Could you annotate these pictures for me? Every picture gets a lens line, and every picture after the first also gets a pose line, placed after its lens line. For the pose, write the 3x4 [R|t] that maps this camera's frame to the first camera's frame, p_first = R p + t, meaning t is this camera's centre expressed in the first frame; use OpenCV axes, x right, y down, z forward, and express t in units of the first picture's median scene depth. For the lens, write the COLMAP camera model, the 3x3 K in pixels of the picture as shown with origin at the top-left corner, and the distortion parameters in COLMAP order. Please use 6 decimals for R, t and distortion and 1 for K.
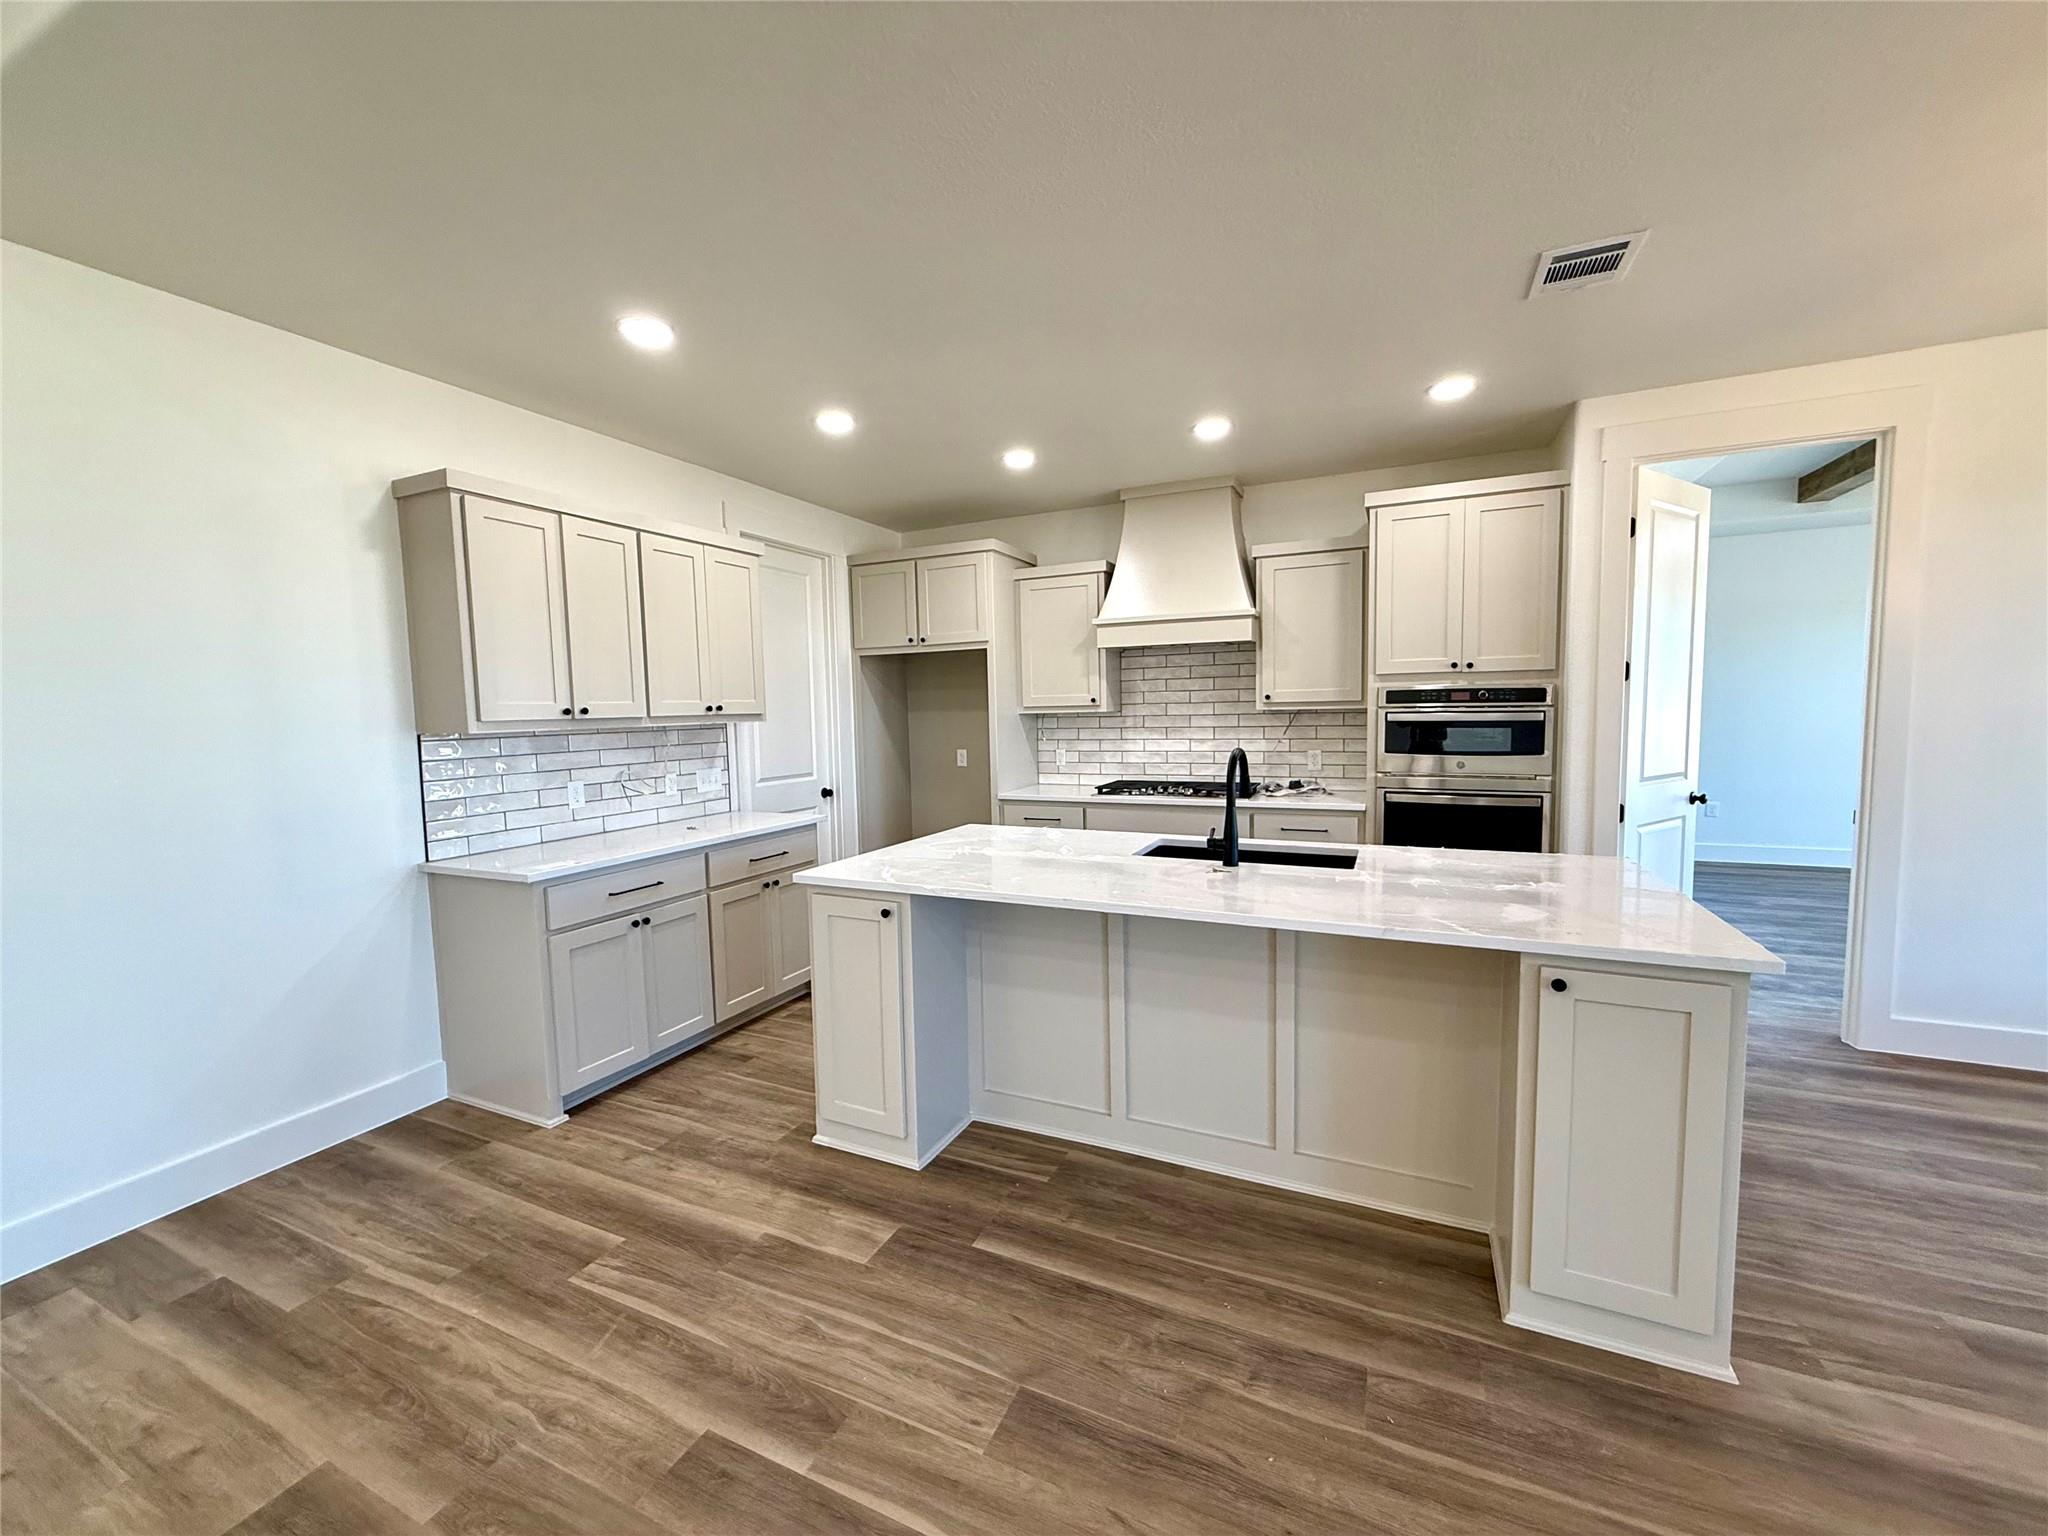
lens RADIAL K [[815.0, 0, 992.9], [0, 815.0, 733.0], [0, 0, 1]] dist [0.002219, -0.000233]
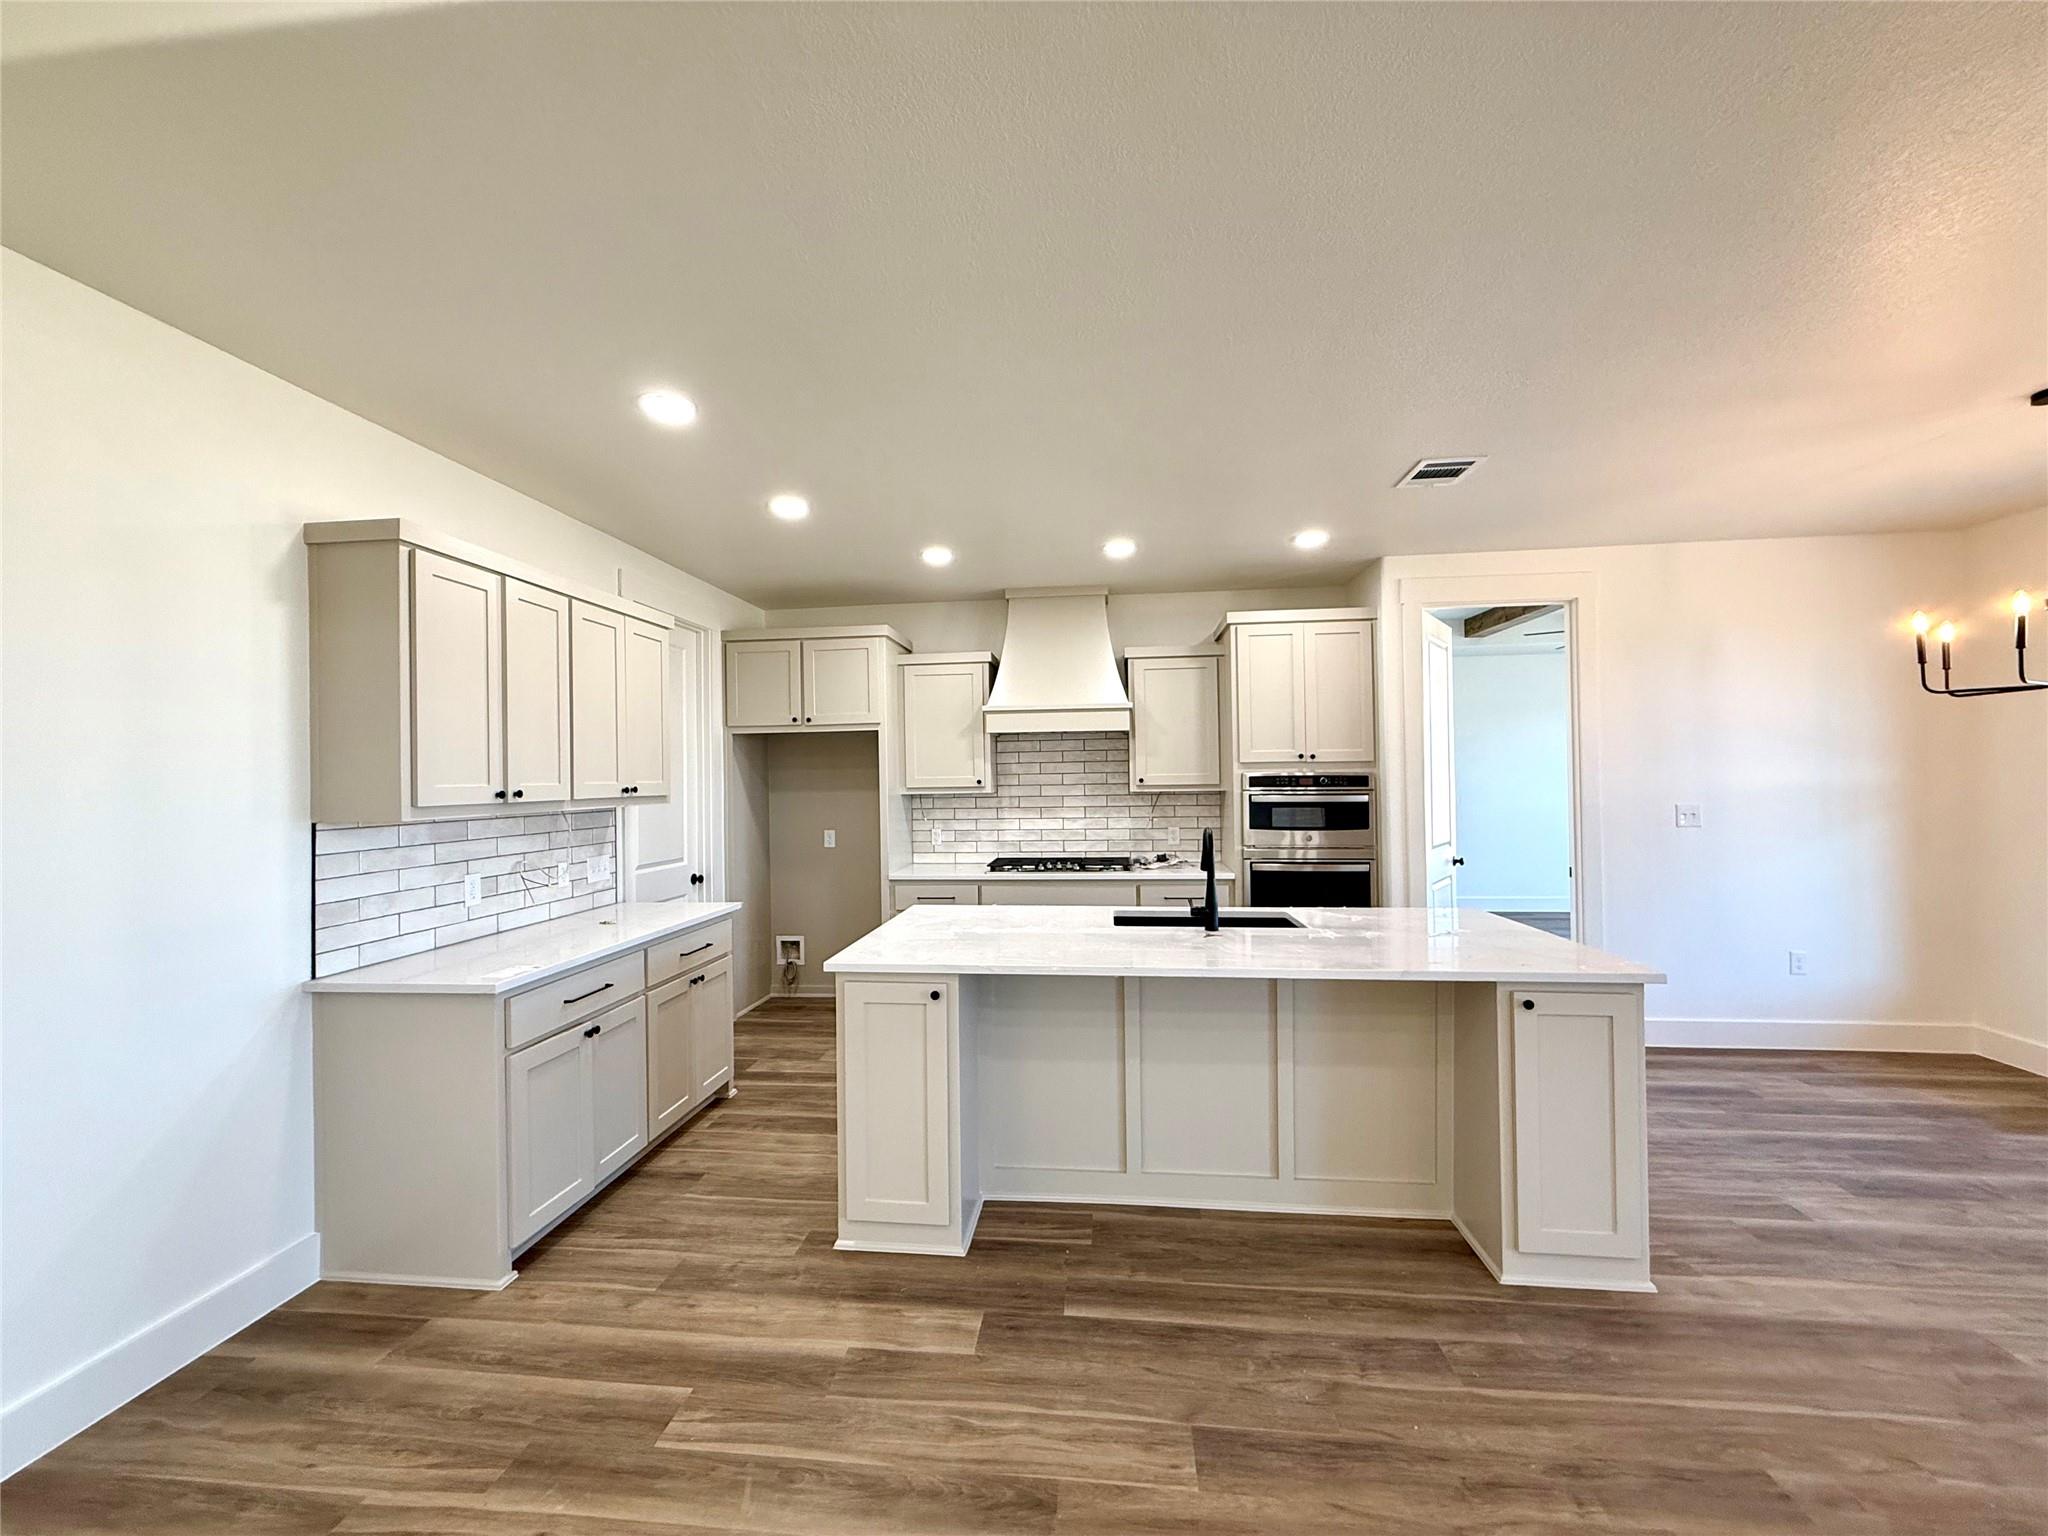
lens RADIAL K [[815.0, 0, 992.9], [0, 815.0, 733.0], [0, 0, 1]] dist [0.002219, -0.000233]
pose [[0.947683, 0.024600, 0.318263, -0.368709], [0.005318, 0.995671, -0.092794, -0.009724], [-0.319168, 0.089632, 0.943450, -0.012973]]
